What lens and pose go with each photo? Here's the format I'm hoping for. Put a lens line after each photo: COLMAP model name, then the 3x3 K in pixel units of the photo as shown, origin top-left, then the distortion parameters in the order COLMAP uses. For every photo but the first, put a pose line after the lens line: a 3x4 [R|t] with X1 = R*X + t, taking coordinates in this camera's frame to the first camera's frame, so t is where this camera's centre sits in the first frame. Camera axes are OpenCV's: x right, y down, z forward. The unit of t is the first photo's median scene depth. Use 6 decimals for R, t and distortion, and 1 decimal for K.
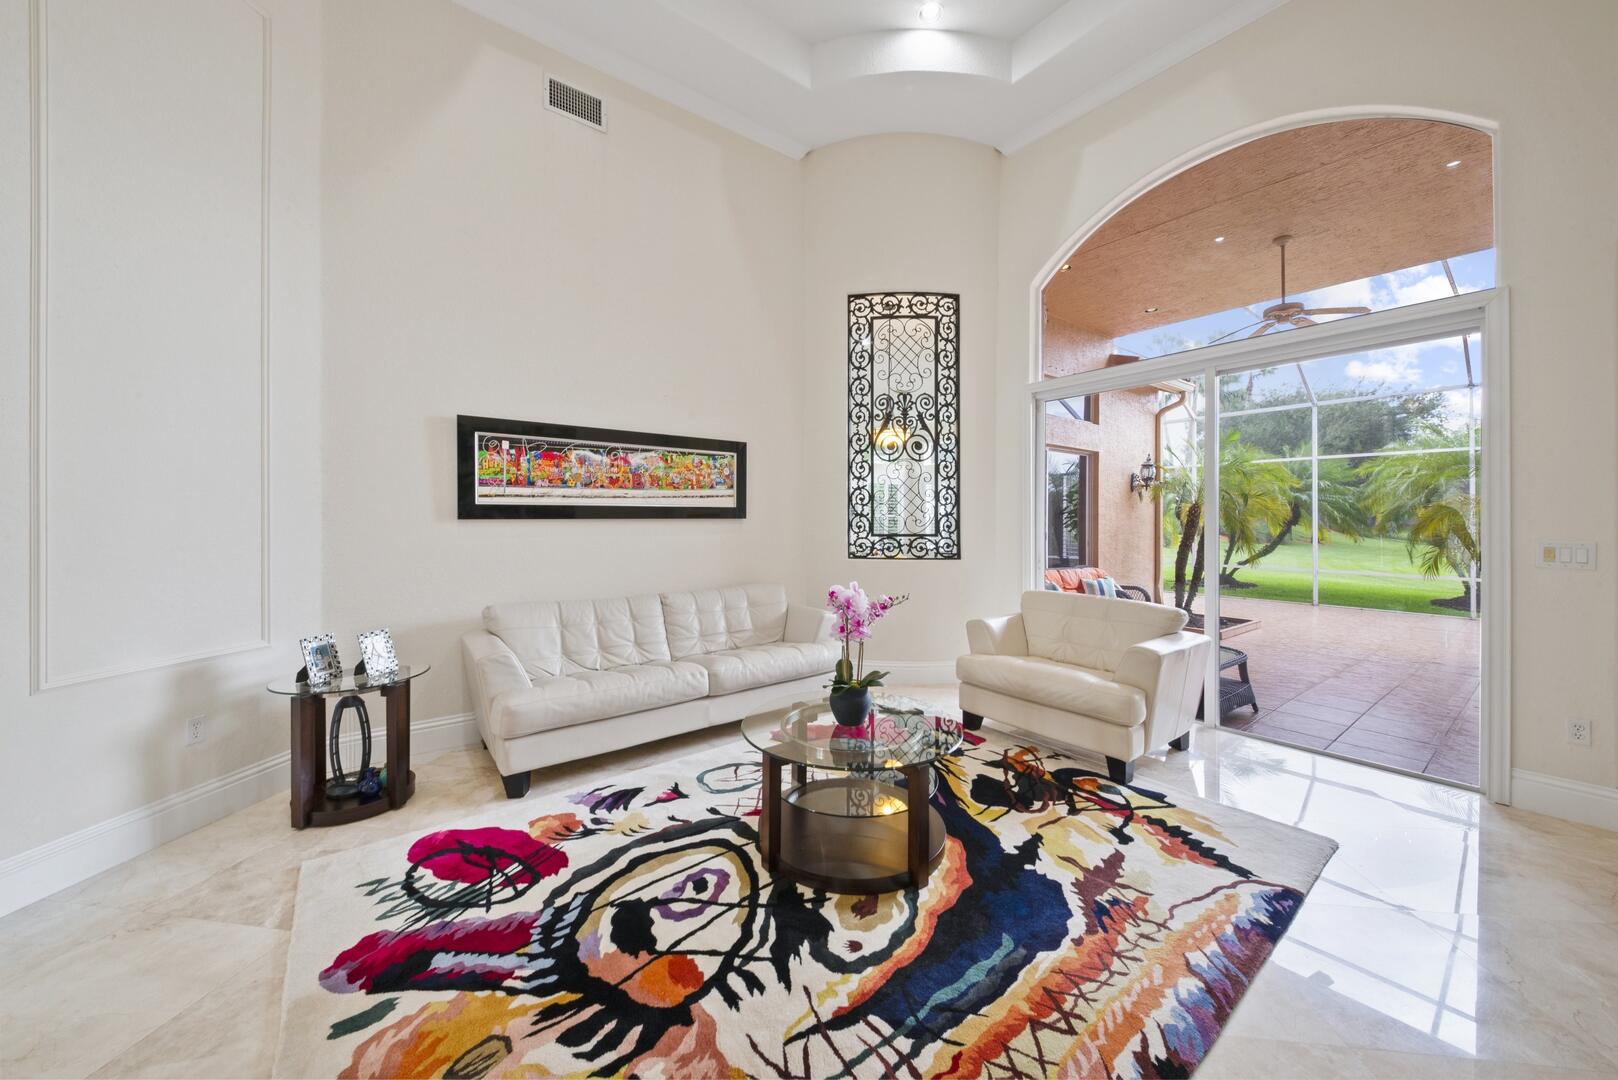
lens RADIAL K [[576.0, 0, 762.2], [0, 576.0, 515.7], [0, 0, 1]] dist [0.004639, -0.004592]
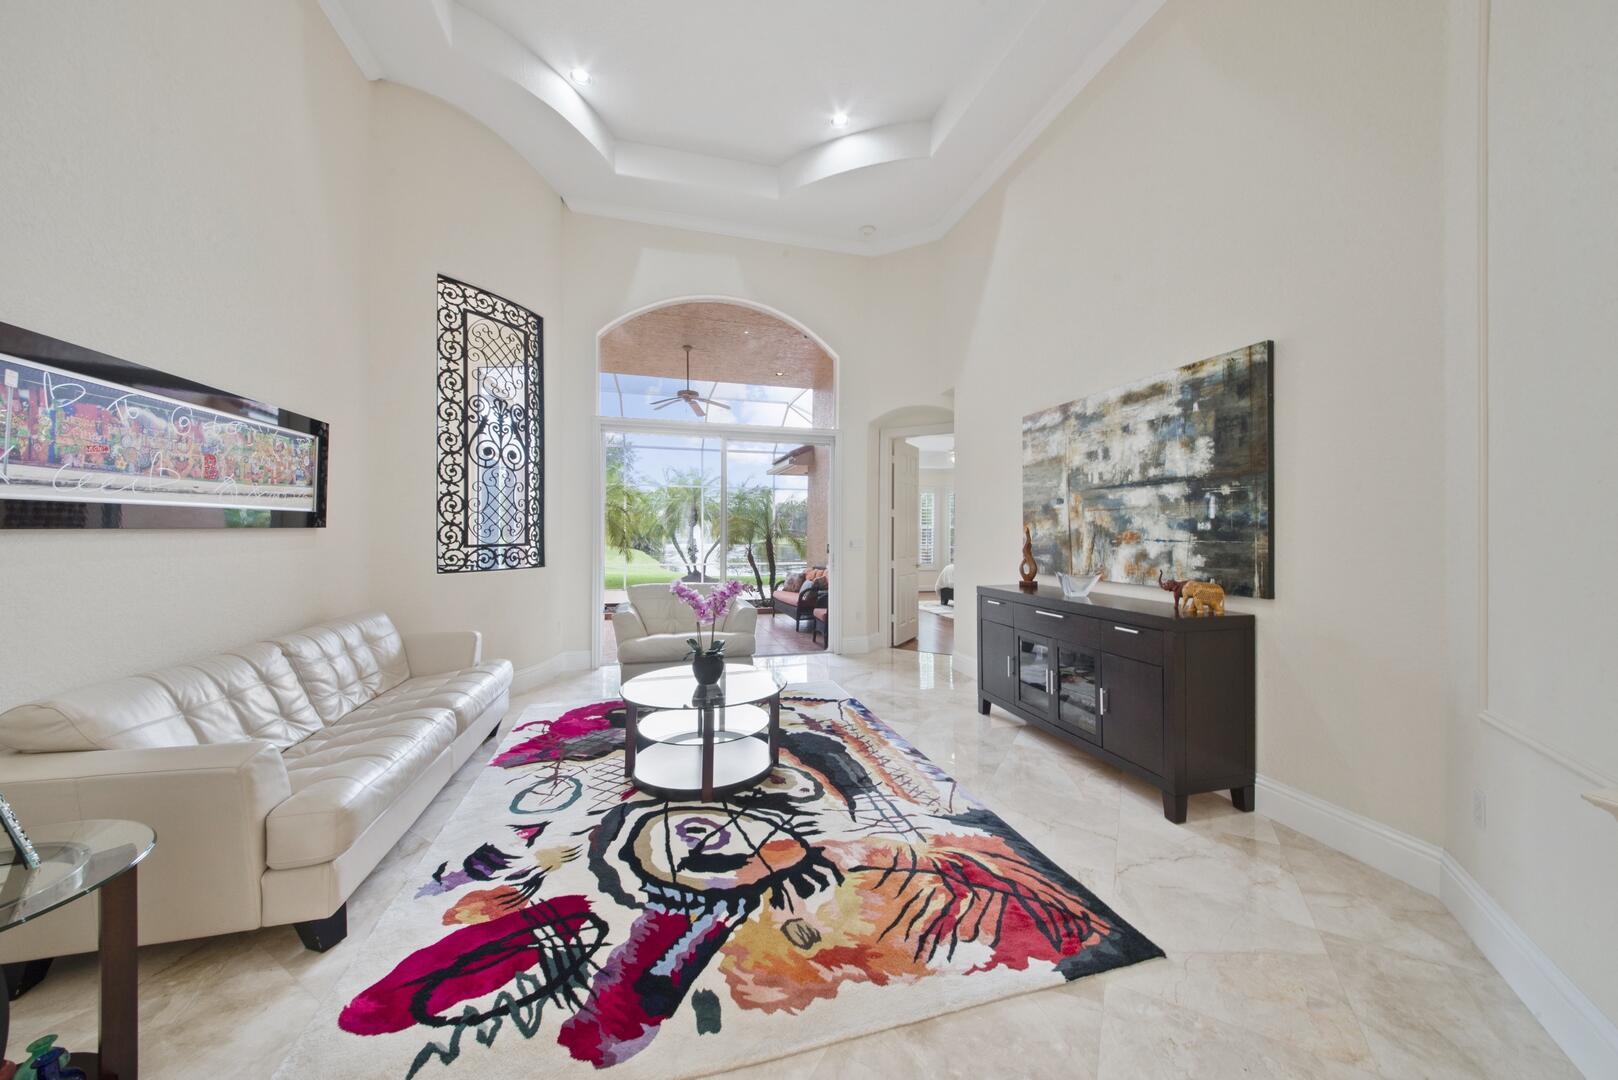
lens RADIAL K [[576.0, 0, 841.8], [0, 576.0, 521.5], [0, 0, 1]] dist [0.004639, -0.004592]
pose [[0.343232, 0.008581, 0.939211, -0.706923], [0.001466, 0.999952, -0.009671, 0.006546], [-0.939249, 0.004696, 0.343203, 0.186015]]
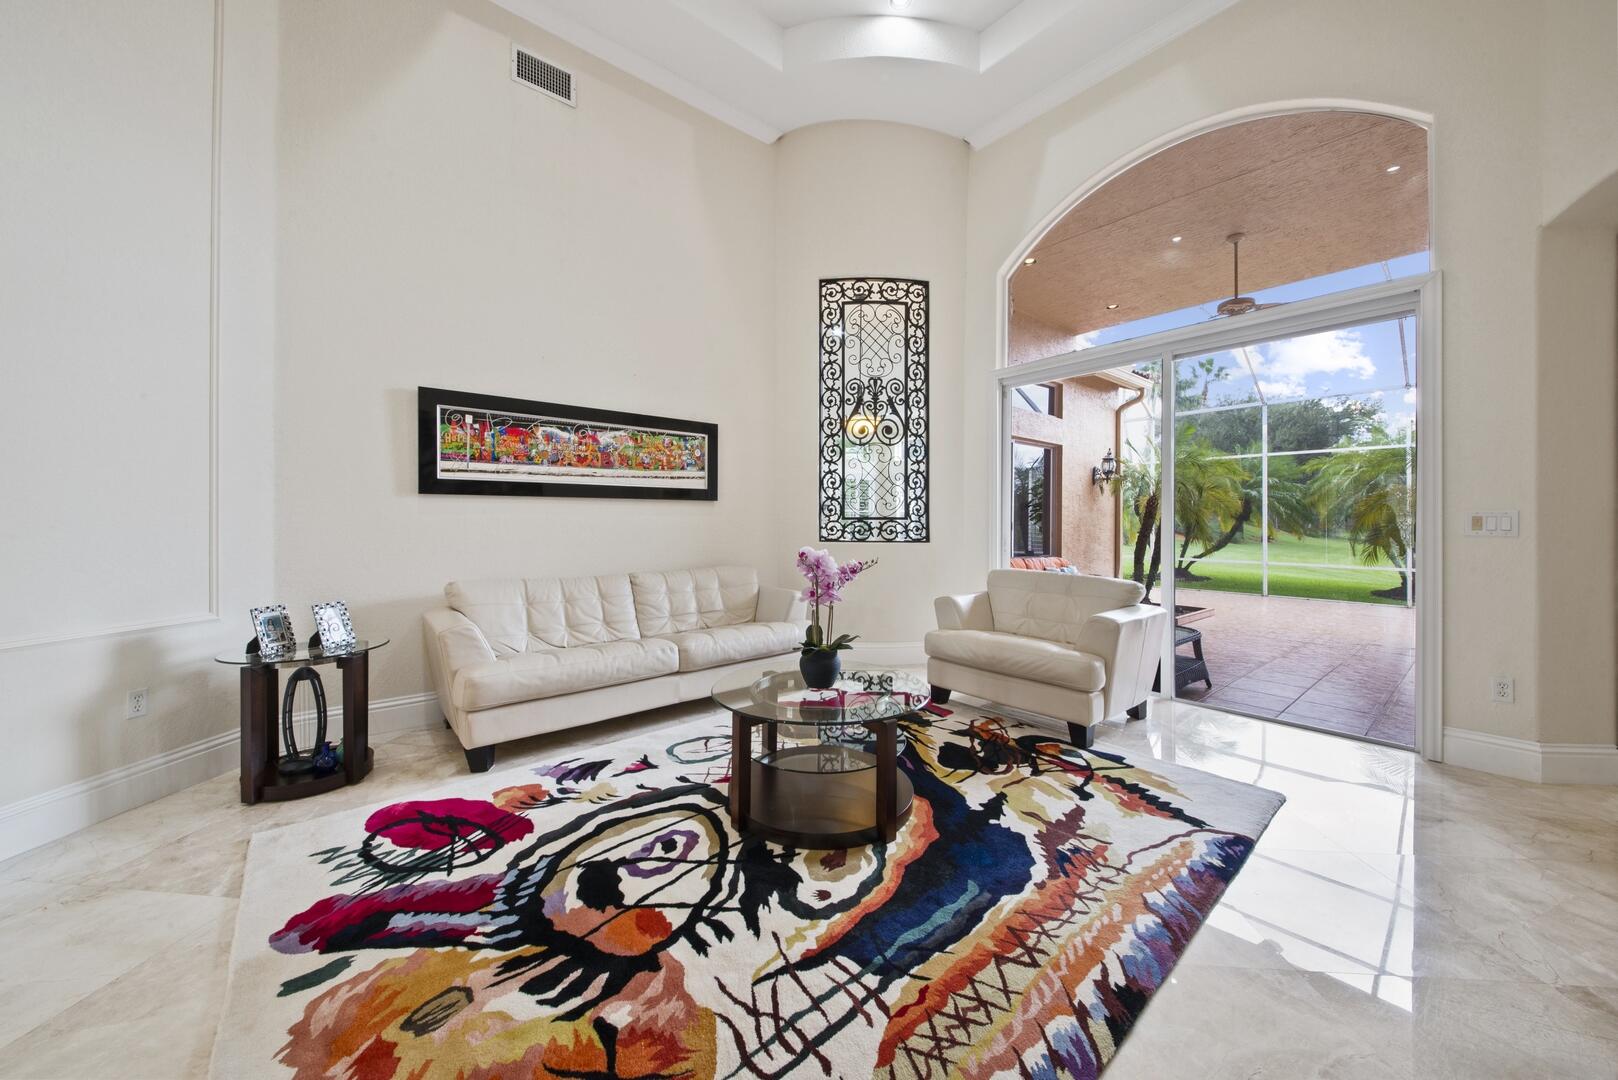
lens RADIAL K [[576.0, 0, 761.5], [0, 576.0, 518.2], [0, 0, 1]] dist [0.004639, -0.004592]
pose [[0.998892, 0.001271, 0.047039, 0.002369], [-0.001376, 0.999997, 0.002199, 0.047011], [-0.047036, -0.002262, 0.998891, 0.002187]]
